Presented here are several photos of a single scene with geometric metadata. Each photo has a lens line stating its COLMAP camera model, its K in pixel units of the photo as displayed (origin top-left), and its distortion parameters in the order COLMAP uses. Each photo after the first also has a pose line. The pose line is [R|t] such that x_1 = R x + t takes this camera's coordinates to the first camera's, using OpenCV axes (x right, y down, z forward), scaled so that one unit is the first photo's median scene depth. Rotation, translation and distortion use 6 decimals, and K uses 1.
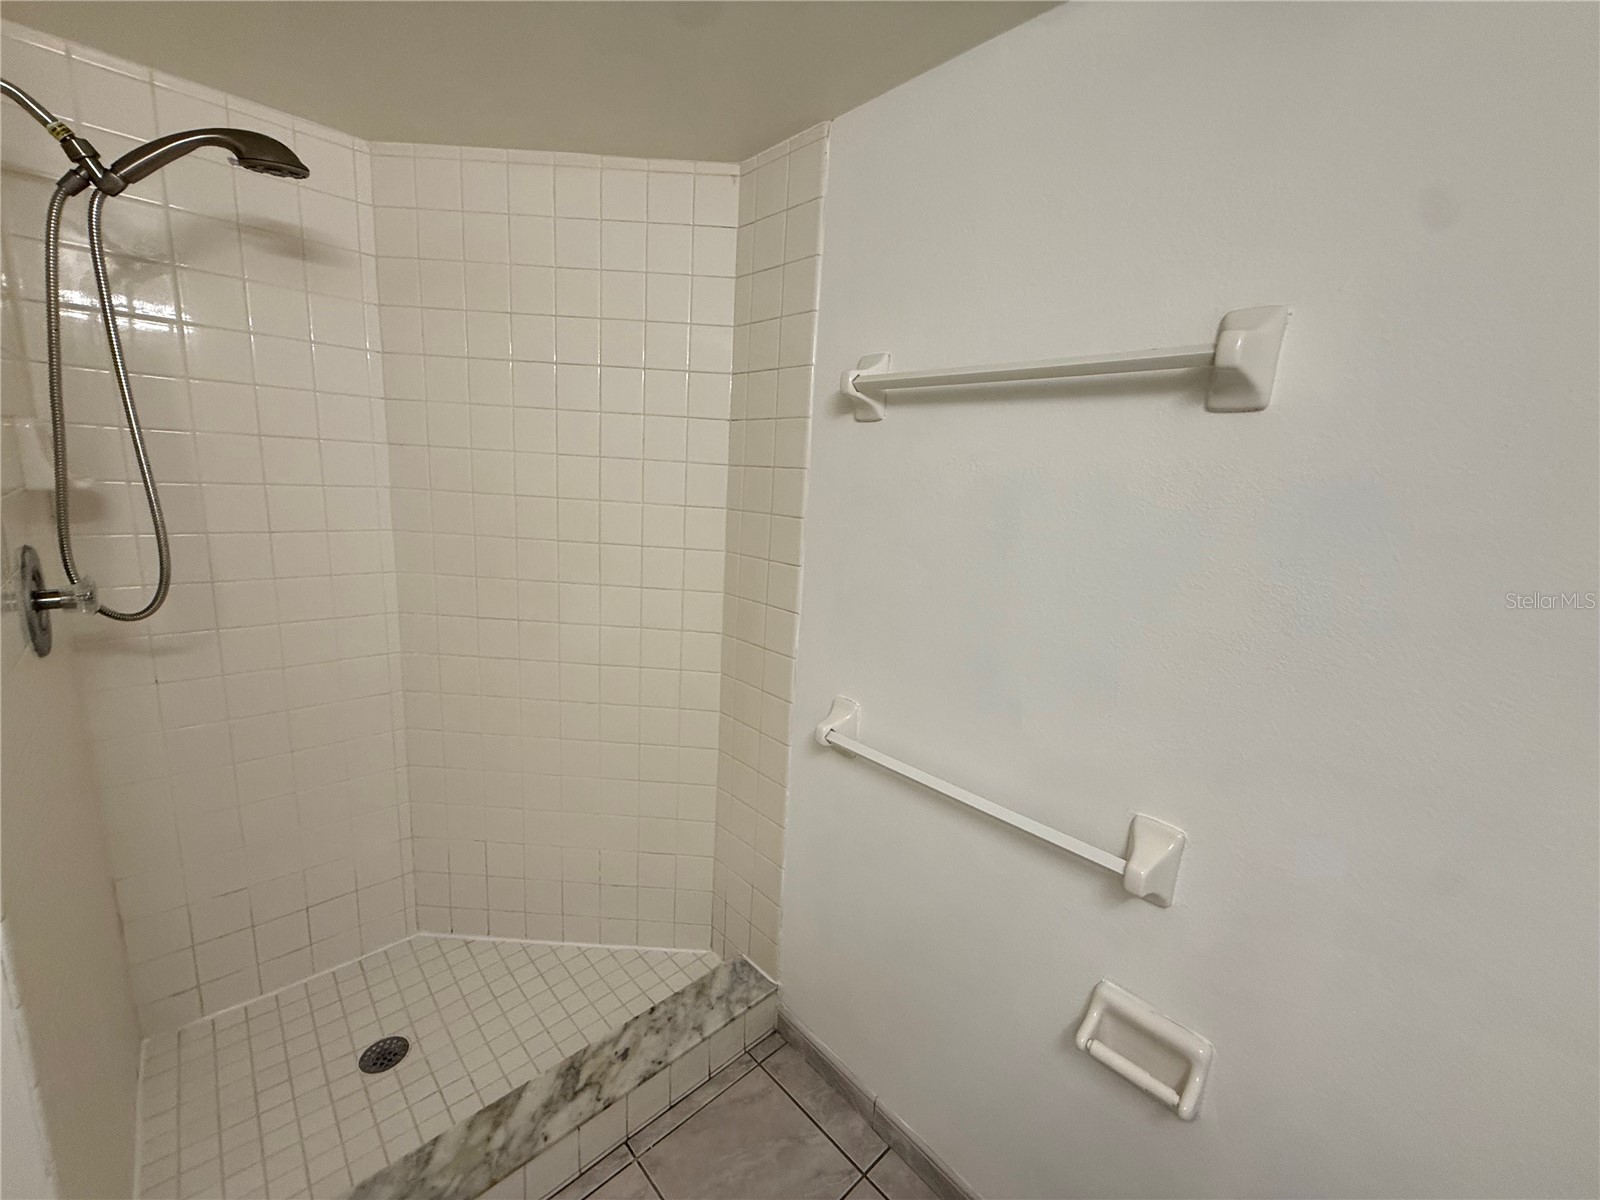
lens RADIAL K [[640.8, 0, 803.8], [0, 640.8, 597.3], [0, 0, 1]] dist [0.000670, 0.000101]
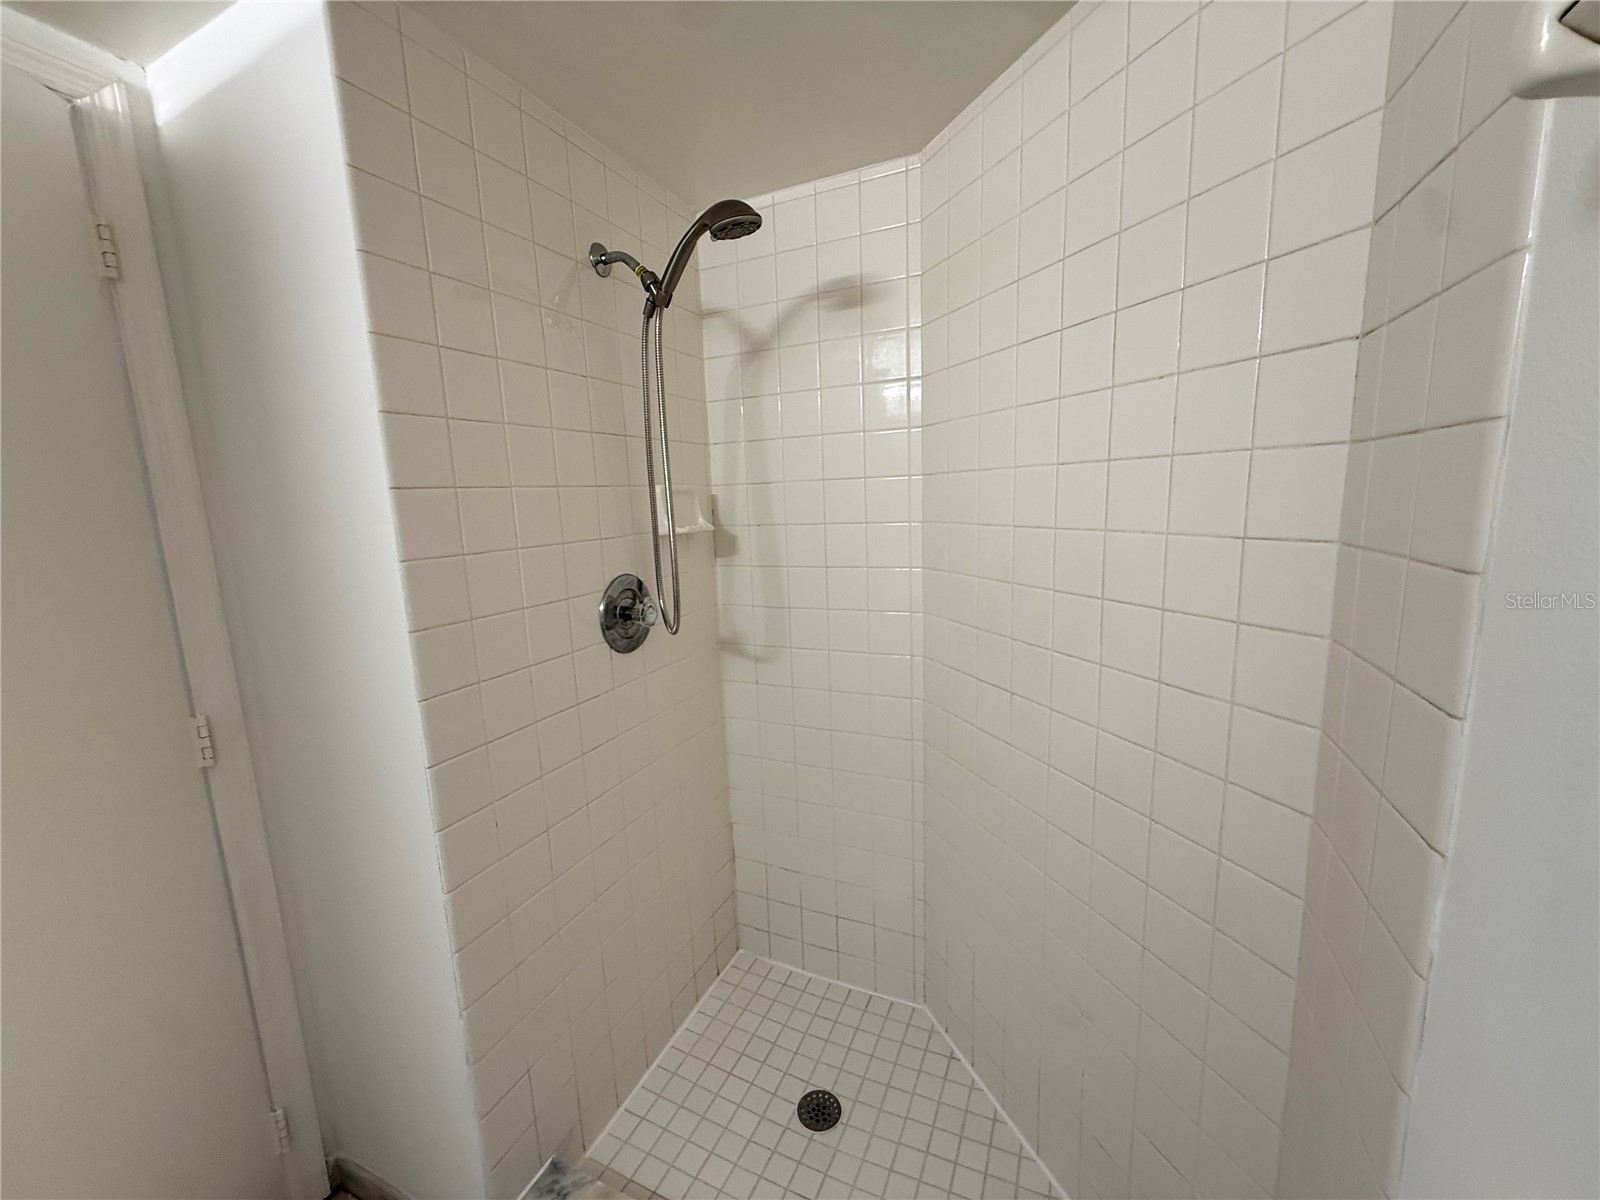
lens RADIAL K [[640.8, 0, 794.6], [0, 640.8, 599.8], [0, 0, 1]] dist [0.000670, 0.000101]
pose [[0.355945, 0.077577, -0.931281, 0.174944], [-0.115951, 0.992514, 0.038360, -0.082365], [0.927285, 0.094329, 0.362276, 0.559279]]
